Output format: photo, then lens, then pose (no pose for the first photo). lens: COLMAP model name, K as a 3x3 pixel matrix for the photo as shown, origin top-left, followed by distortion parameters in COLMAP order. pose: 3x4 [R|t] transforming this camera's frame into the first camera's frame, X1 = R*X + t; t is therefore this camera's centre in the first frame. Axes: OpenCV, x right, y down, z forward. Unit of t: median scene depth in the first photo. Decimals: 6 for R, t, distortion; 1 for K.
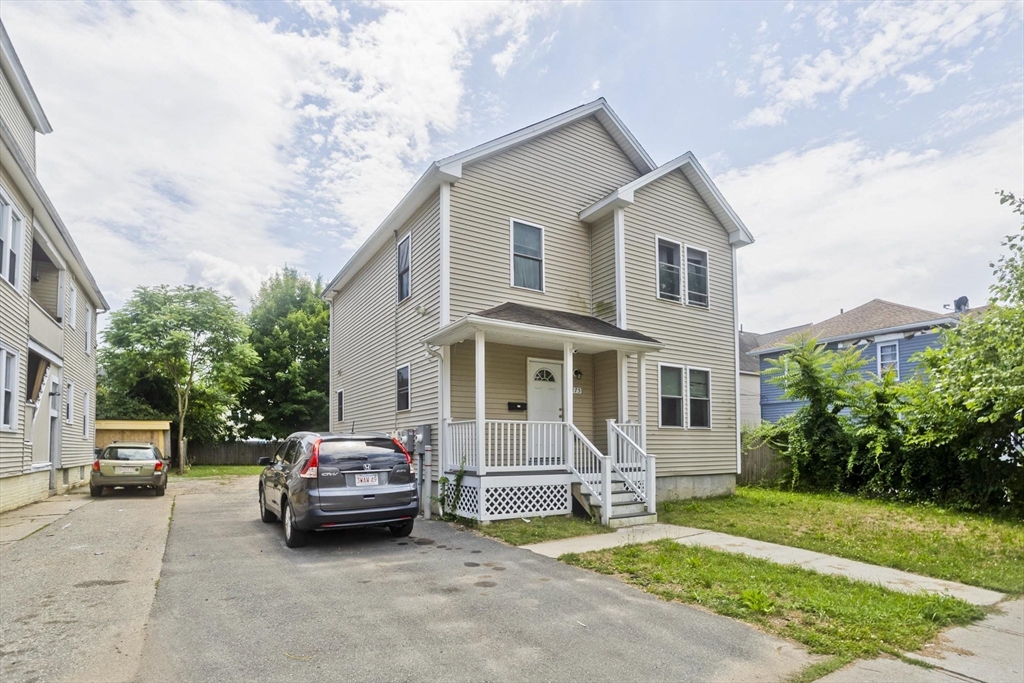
lens RADIAL K [[491.8, 0, 512.9], [0, 491.8, 337.7], [0, 0, 1]] dist [-0.059002, 0.032050]
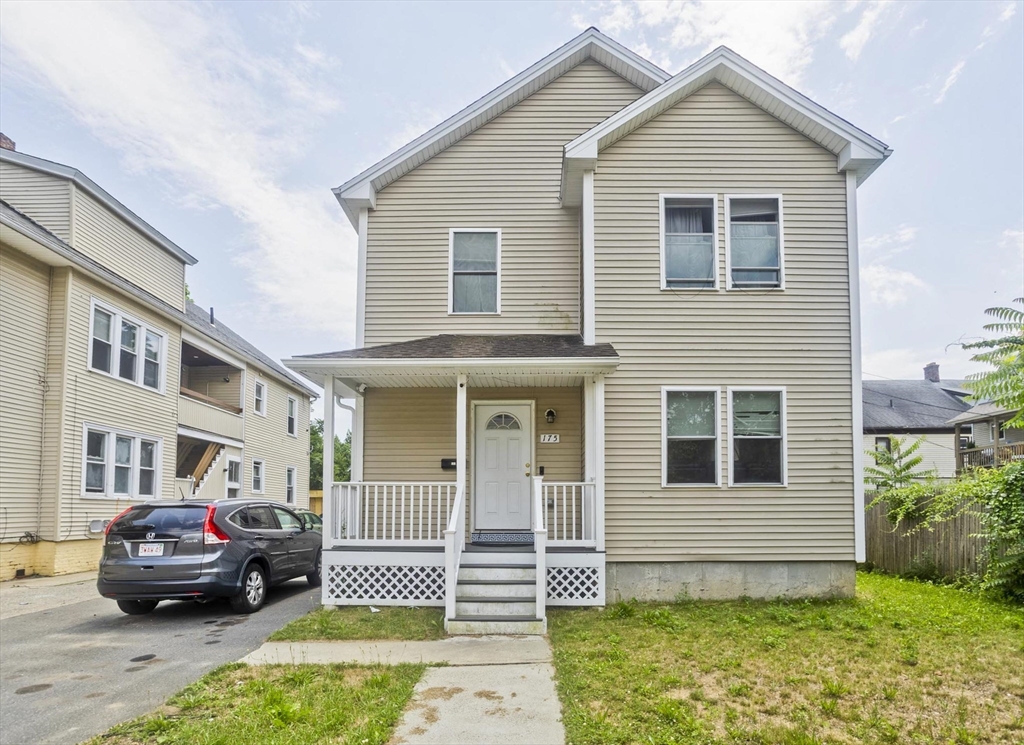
lens RADIAL K [[530.3, 0, 513.6], [0, 530.3, 410.0], [0, 0, 1]] dist [-0.036984, 0.001054]
pose [[0.852640, -0.099312, -0.512974, 0.495855], [0.112558, 0.993631, -0.005278, 0.064296], [0.510231, -0.053239, 0.858388, 0.300007]]
